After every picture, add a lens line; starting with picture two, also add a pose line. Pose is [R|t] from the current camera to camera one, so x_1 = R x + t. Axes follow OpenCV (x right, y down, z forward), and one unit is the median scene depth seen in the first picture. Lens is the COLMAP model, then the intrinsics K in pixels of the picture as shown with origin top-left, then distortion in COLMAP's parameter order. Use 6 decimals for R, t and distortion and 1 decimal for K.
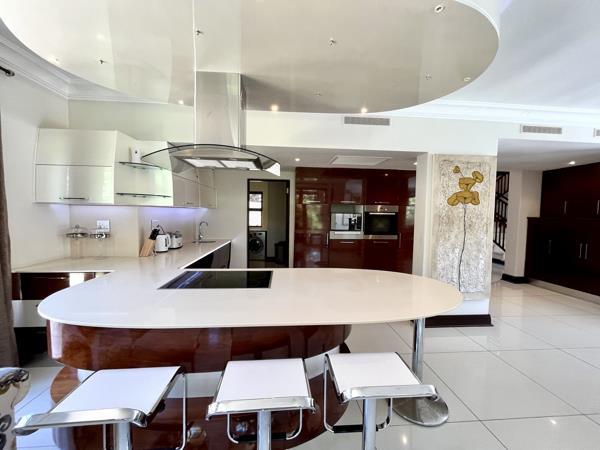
lens RADIAL K [[240.7, 0, 300.3], [0, 240.7, 223.8], [0, 0, 1]] dist [0.002607, -0.000215]
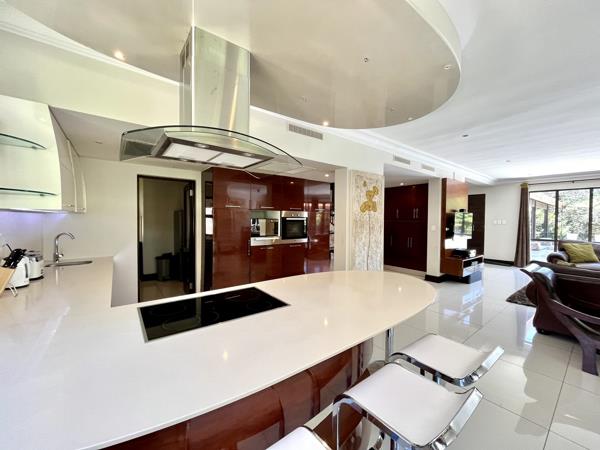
lens RADIAL K [[240.7, 0, 299.8], [0, 240.7, 225.2], [0, 0, 1]] dist [0.002607, -0.000215]
pose [[0.839435, -0.023103, 0.542970, -0.321036], [0.030344, 0.999530, -0.004384, -0.012713], [-0.542613, 0.020156, 0.839741, 0.129789]]
